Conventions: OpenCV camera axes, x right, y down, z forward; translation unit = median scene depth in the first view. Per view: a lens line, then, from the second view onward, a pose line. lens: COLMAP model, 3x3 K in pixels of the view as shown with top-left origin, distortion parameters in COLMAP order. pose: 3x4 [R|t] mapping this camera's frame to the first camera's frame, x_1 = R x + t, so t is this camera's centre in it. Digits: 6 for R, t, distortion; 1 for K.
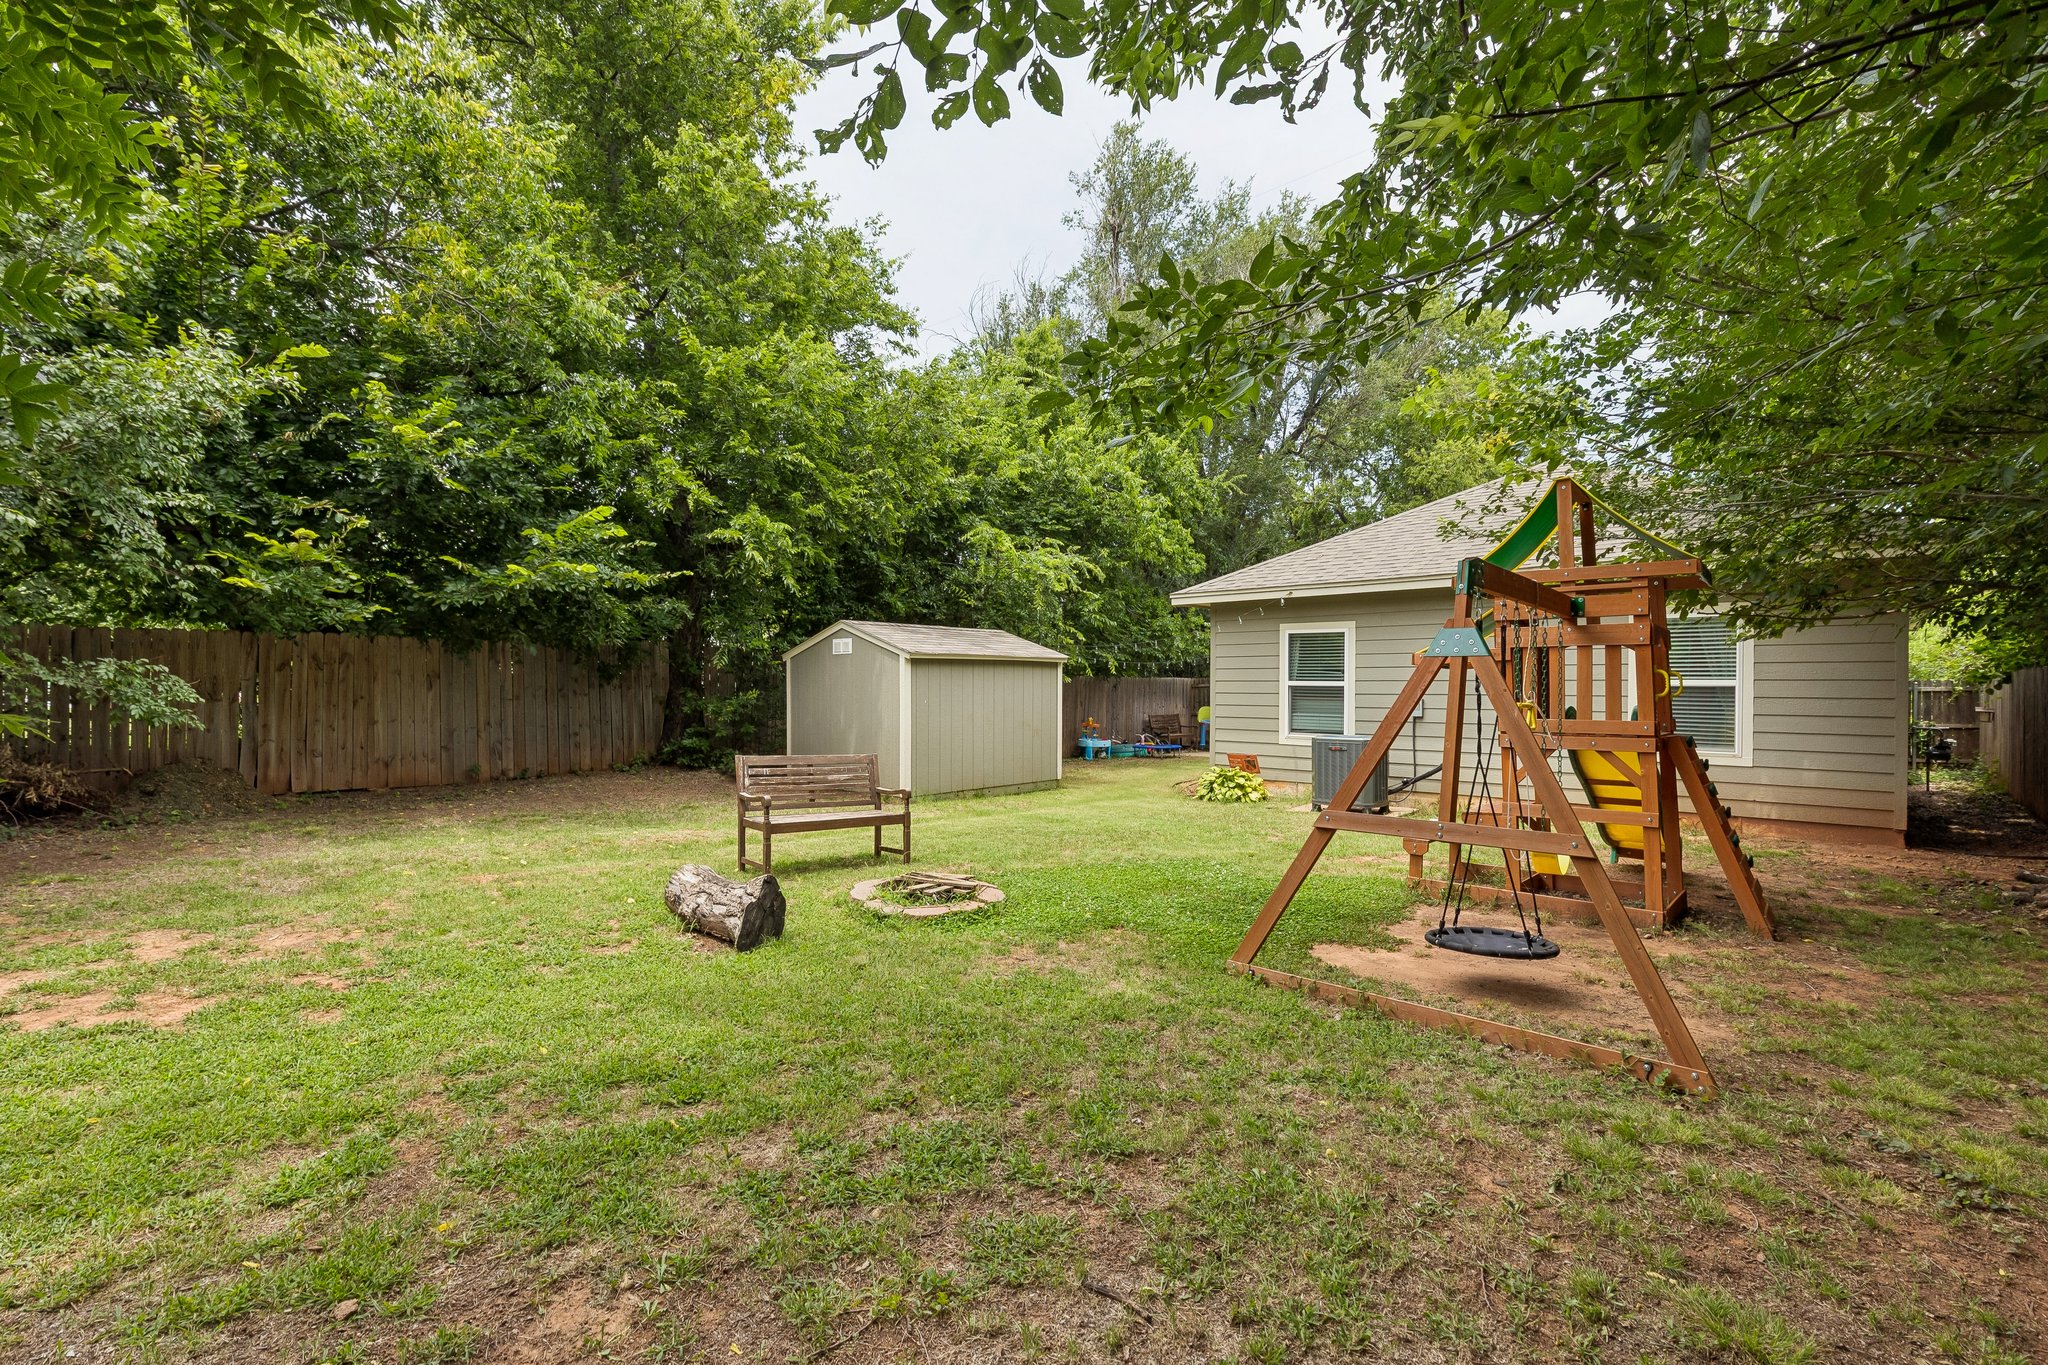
lens RADIAL K [[931.3, 0, 1032.6], [0, 931.3, 676.1], [0, 0, 1]] dist [0.012825, -0.000244]
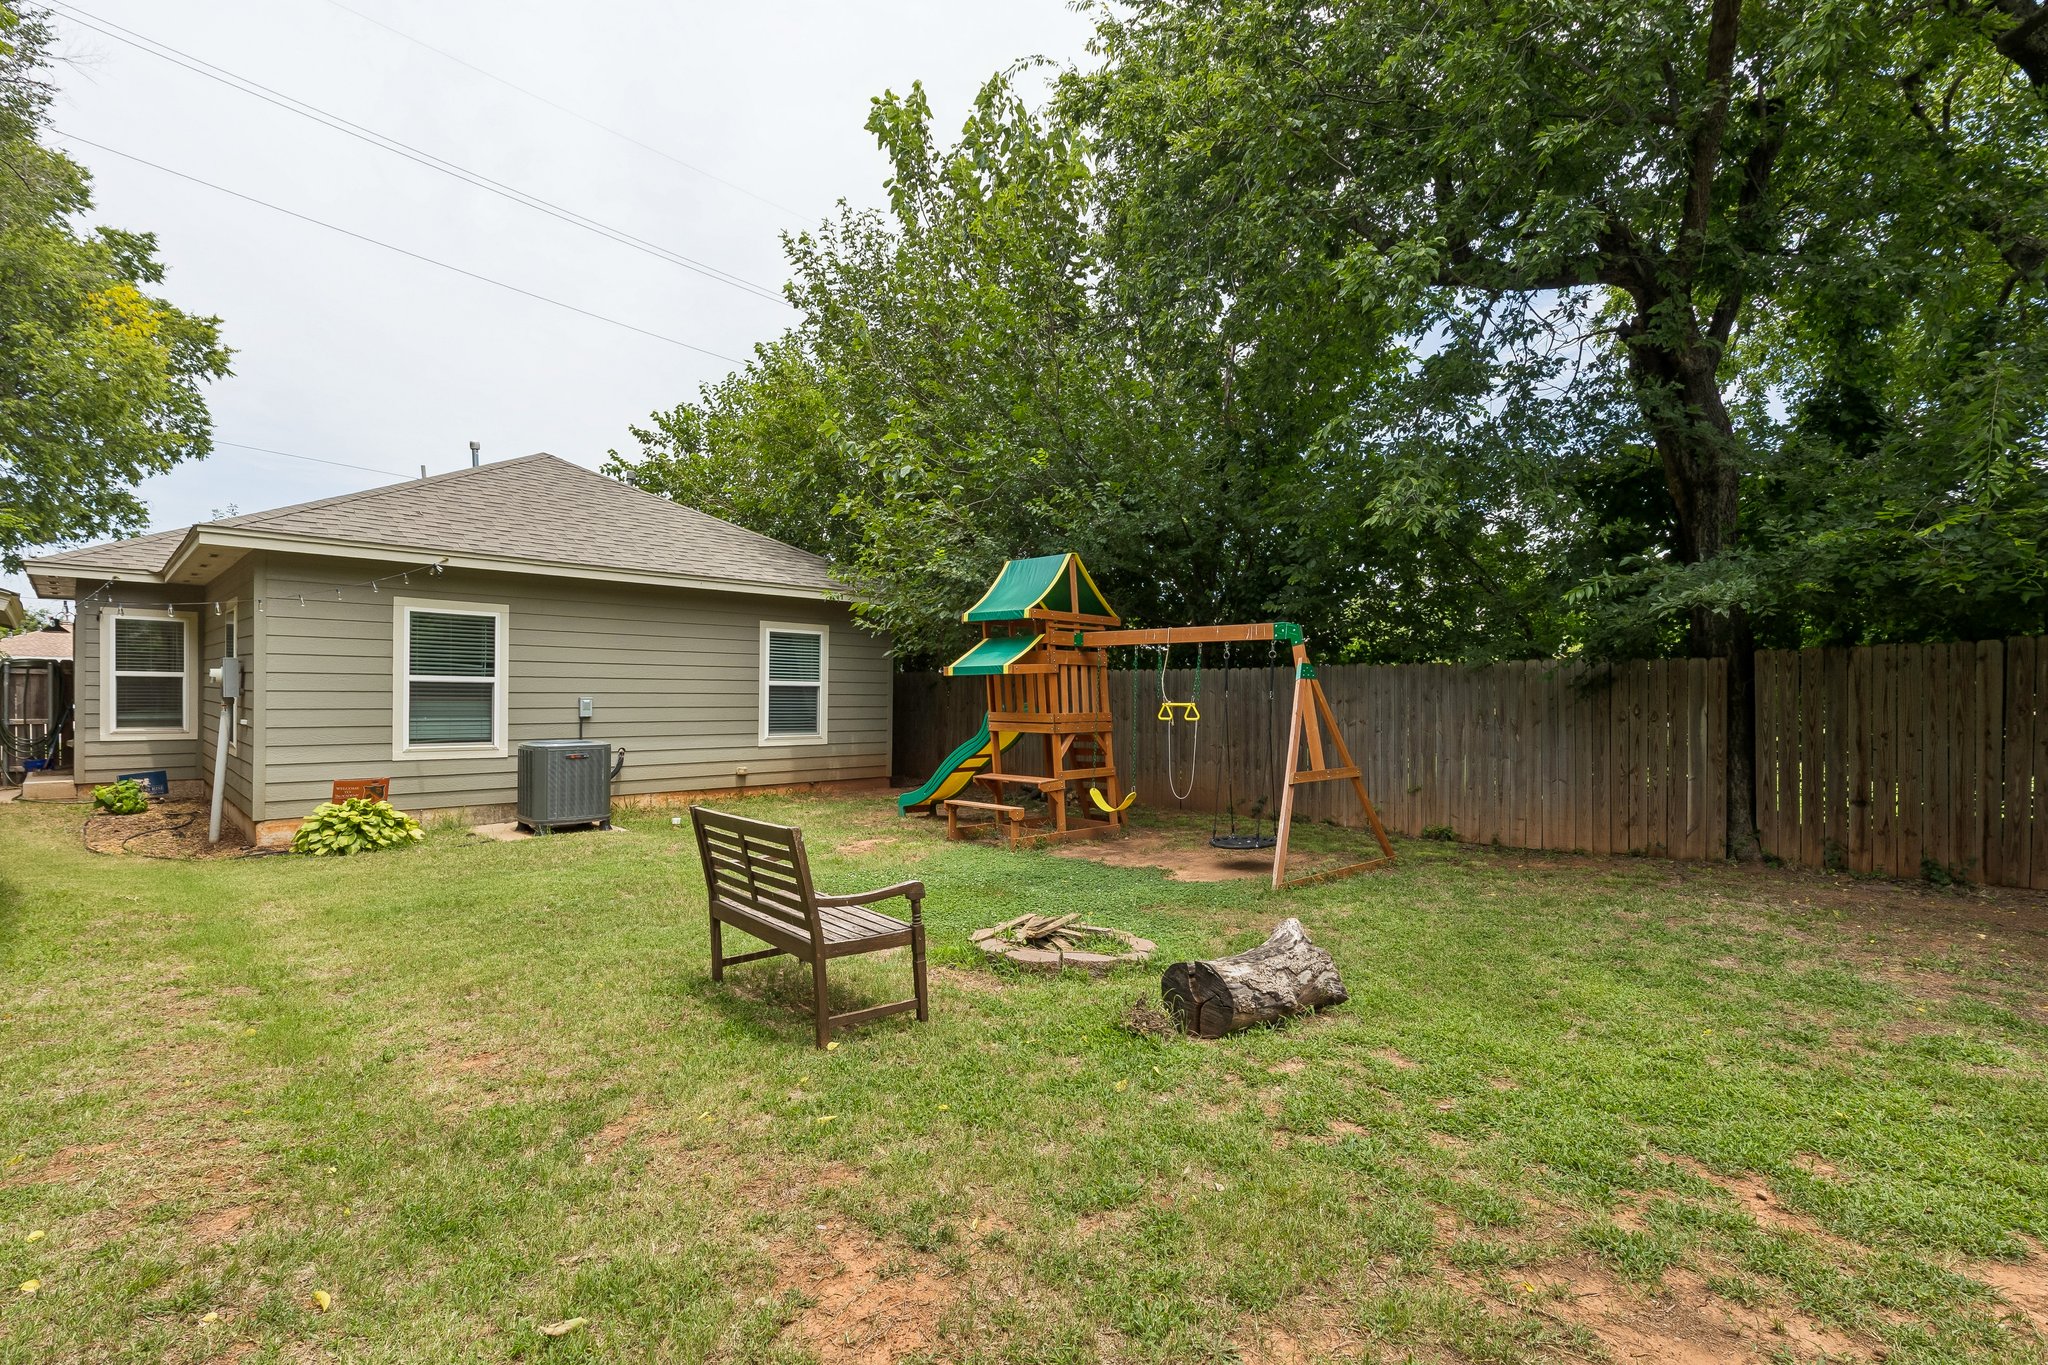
lens RADIAL K [[927.9, 0, 1022.2], [0, 927.9, 684.6], [0, 0, 1]] dist [0.010413, -0.000110]
pose [[0.052034, 0.005217, 0.998632, -0.463076], [-0.022739, 0.999733, -0.004038, 0.004900], [-0.998386, -0.022498, 0.052139, 0.491851]]
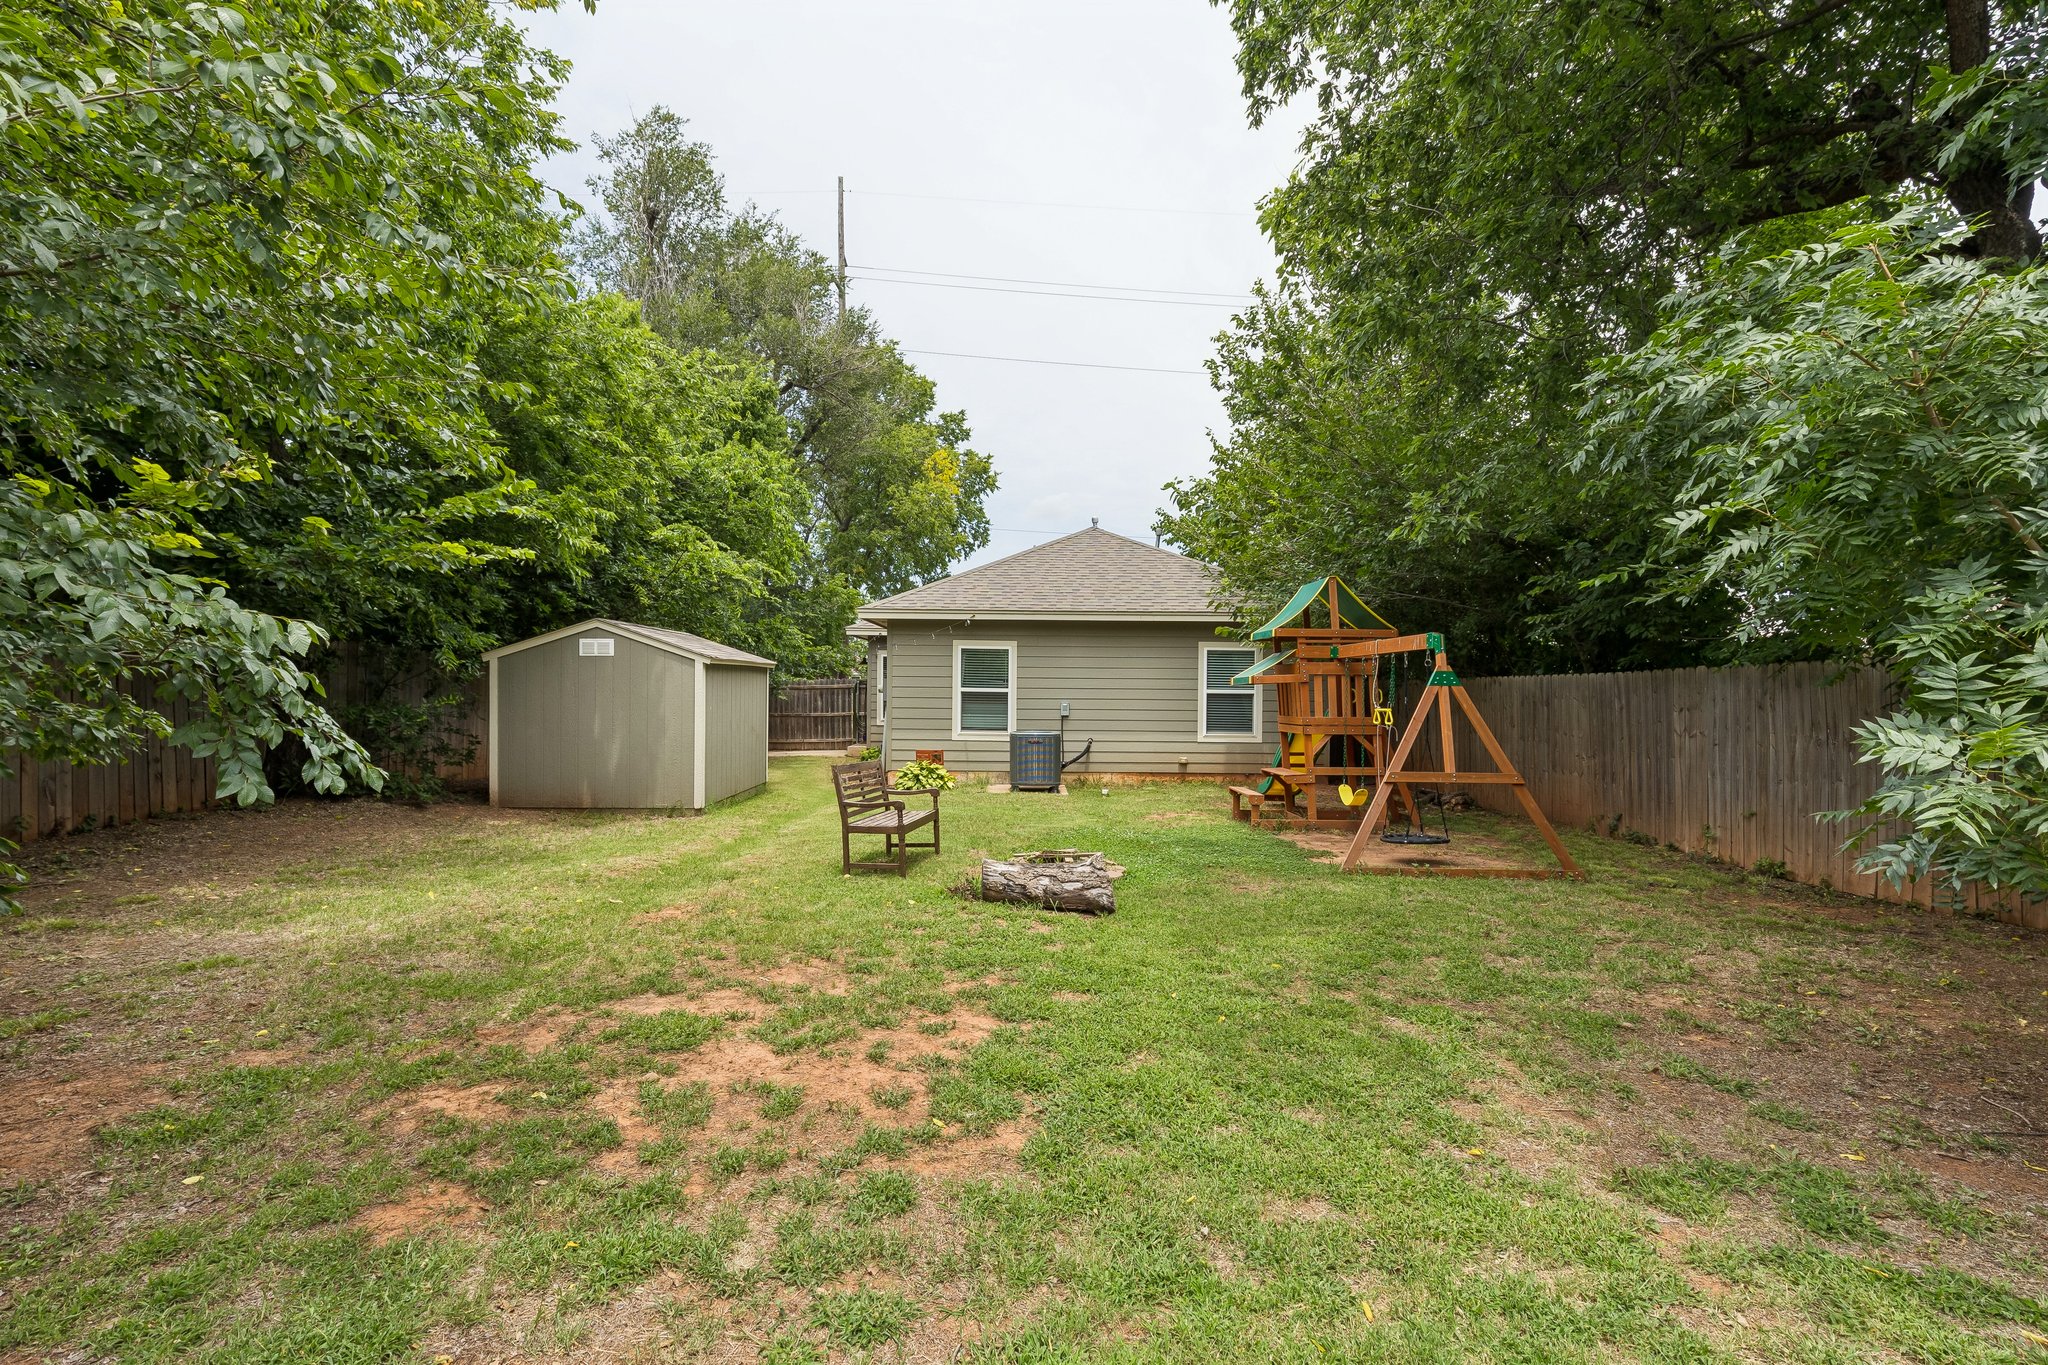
lens RADIAL K [[908.8, 0, 1039.2], [0, 908.8, 682.6], [0, 0, 1]] dist [-0.001424, -0.000141]
pose [[0.731445, 0.008852, 0.681843, -0.474141], [-0.013707, 0.999905, 0.001724, -0.005317], [-0.681763, -0.010607, 0.731496, 0.071418]]
